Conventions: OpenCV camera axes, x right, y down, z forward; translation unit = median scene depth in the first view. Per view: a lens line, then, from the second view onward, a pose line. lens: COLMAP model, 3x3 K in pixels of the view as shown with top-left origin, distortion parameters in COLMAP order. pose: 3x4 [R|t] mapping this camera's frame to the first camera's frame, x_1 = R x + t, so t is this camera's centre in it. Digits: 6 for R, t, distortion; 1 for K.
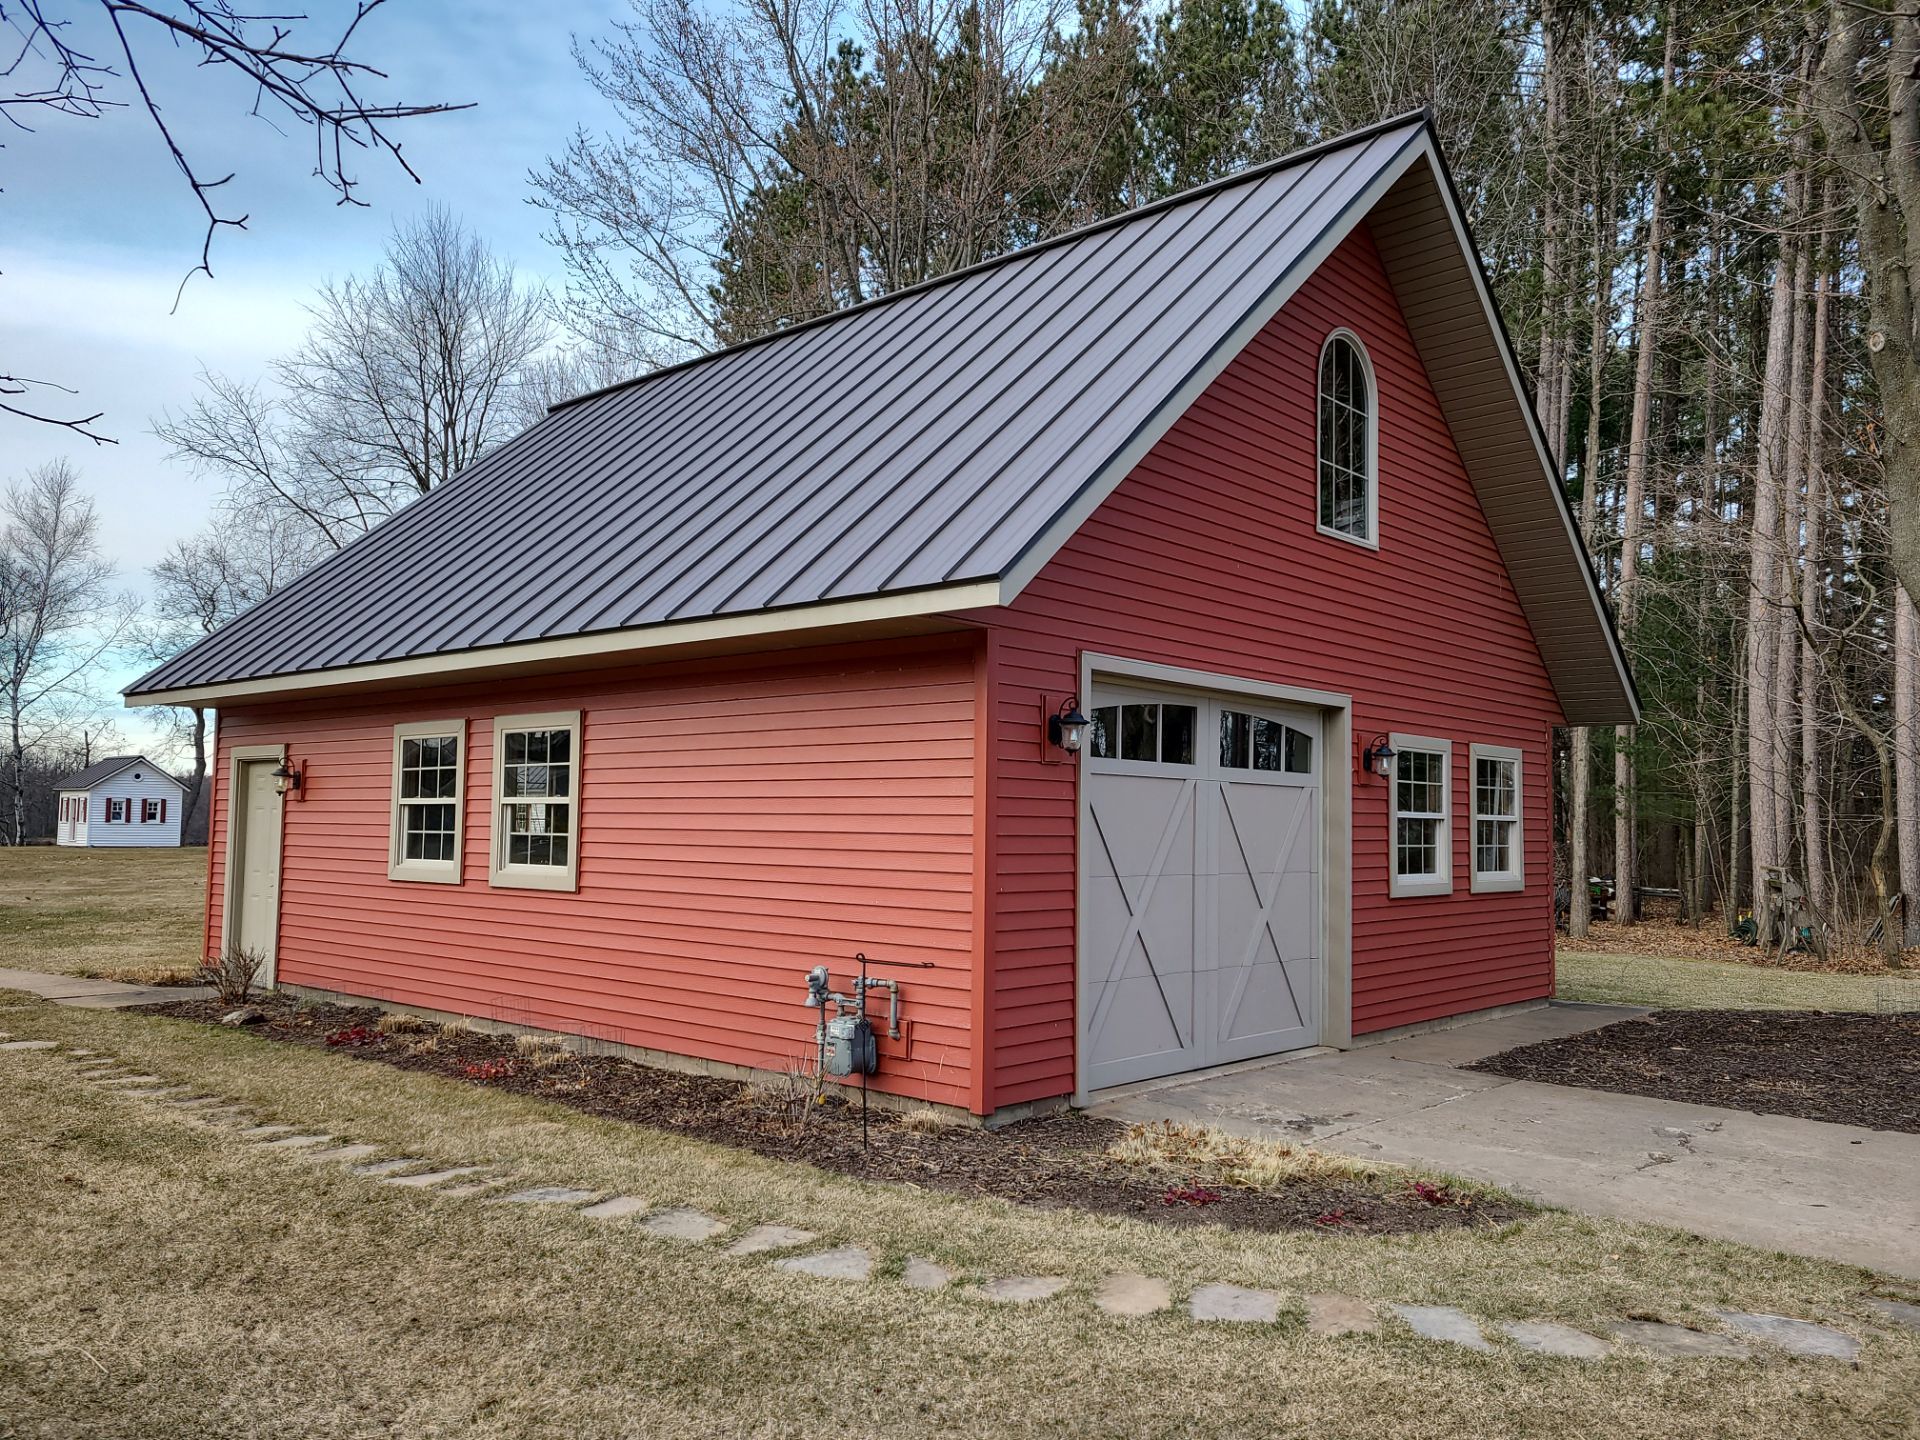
lens RADIAL K [[1452.4, 0, 957.9], [0, 1452.4, 729.7], [0, 0, 1]] dist [0.001820, 0.000723]
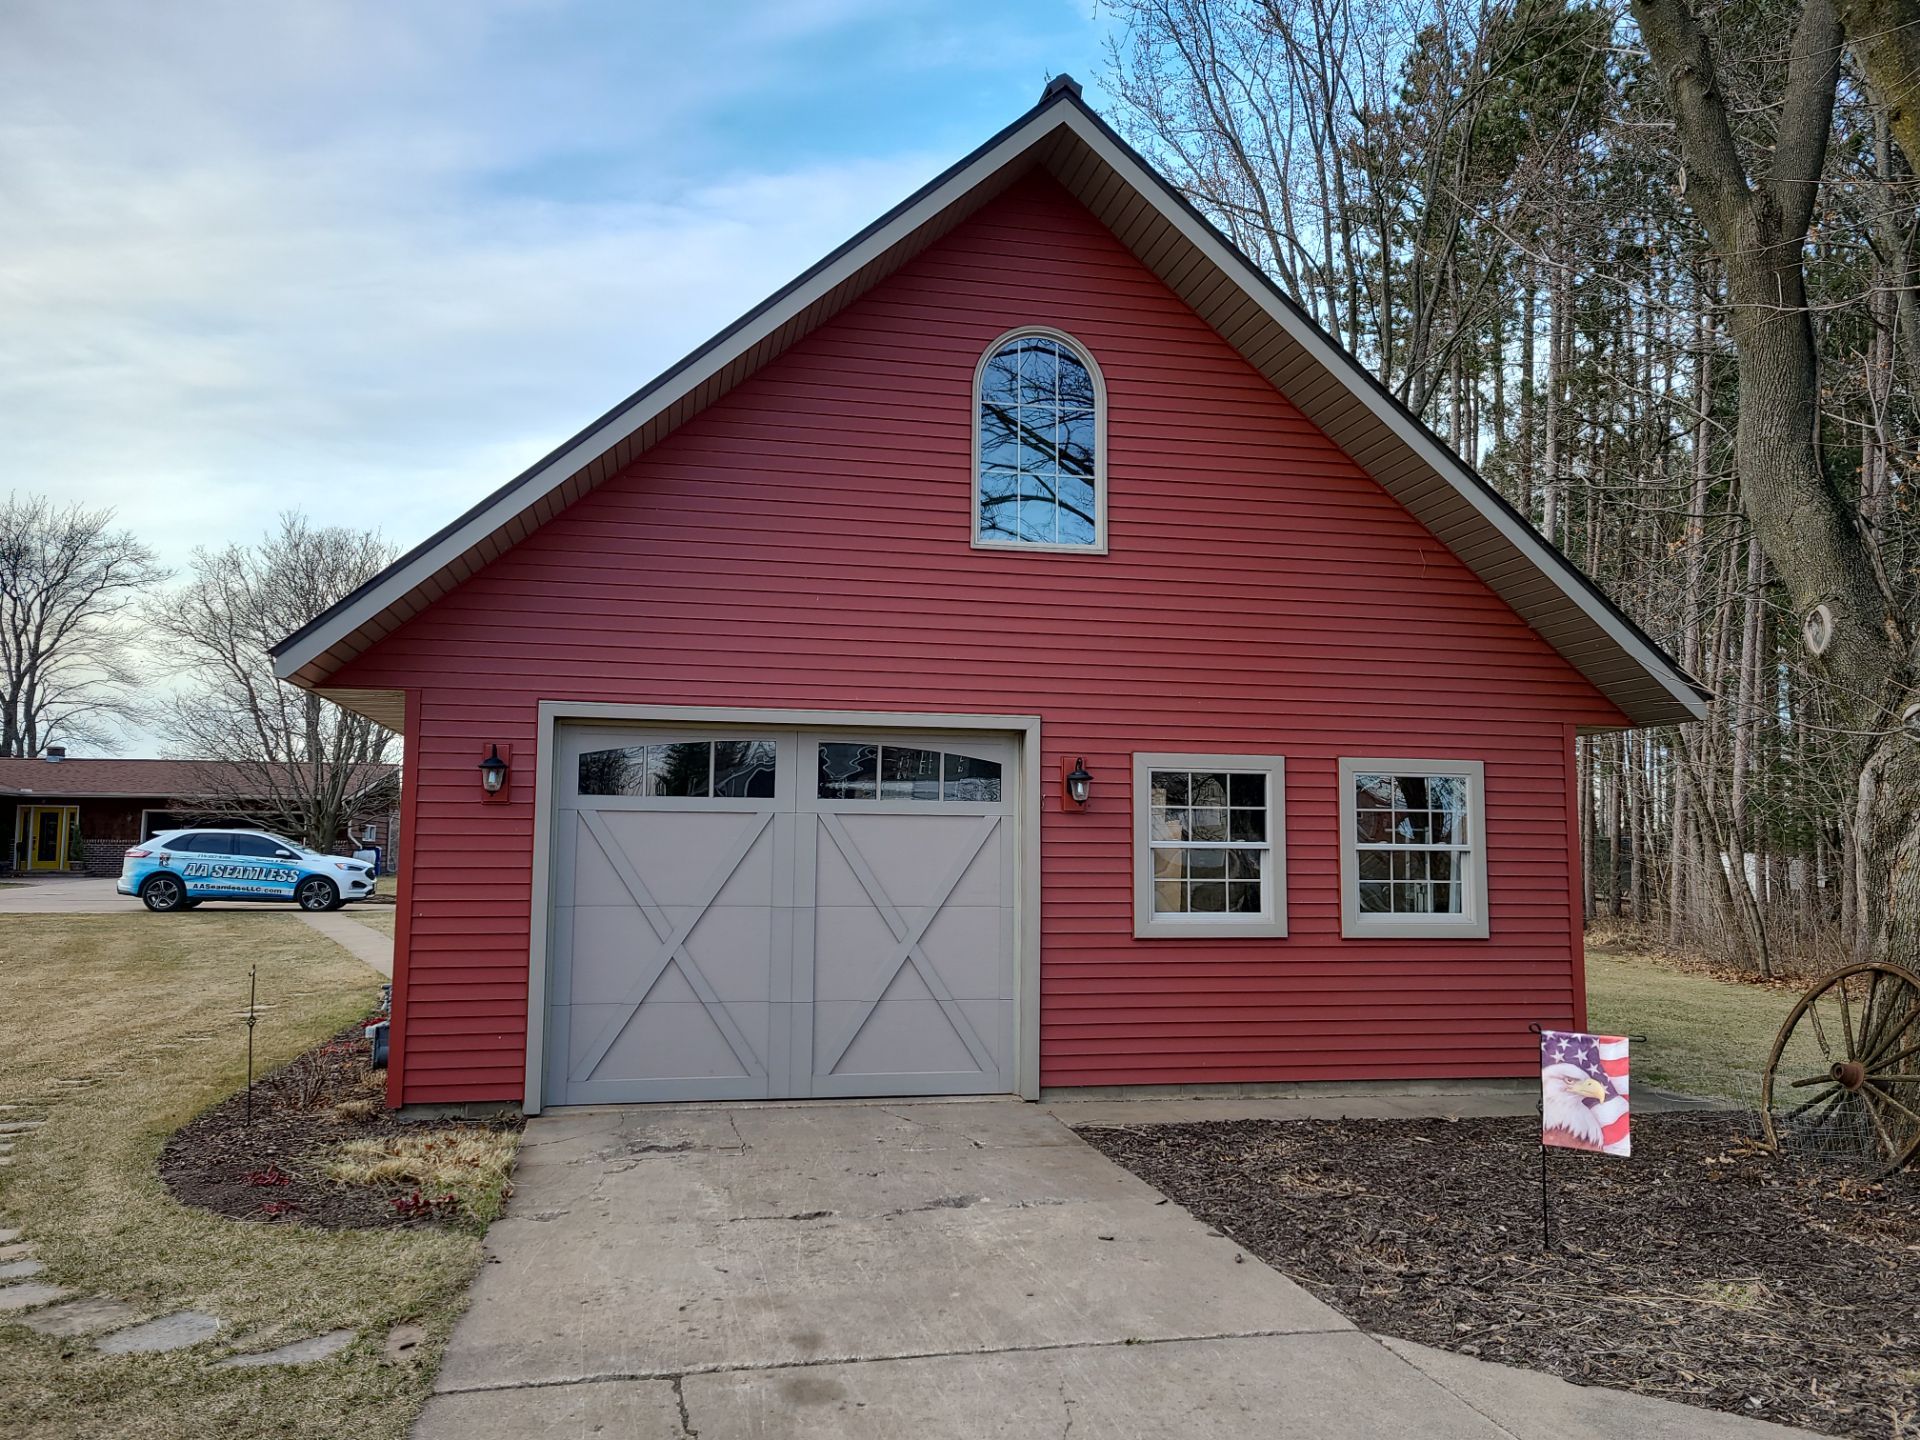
lens RADIAL K [[1452.4, 0, 957.9], [0, 1452.4, 729.7], [0, 0, 1]] dist [0.001820, 0.000723]
pose [[0.837749, -0.061028, -0.542634, 0.735569], [0.044332, 0.998056, -0.043806, 0.023526], [0.544253, 0.012642, 0.838826, 0.190586]]
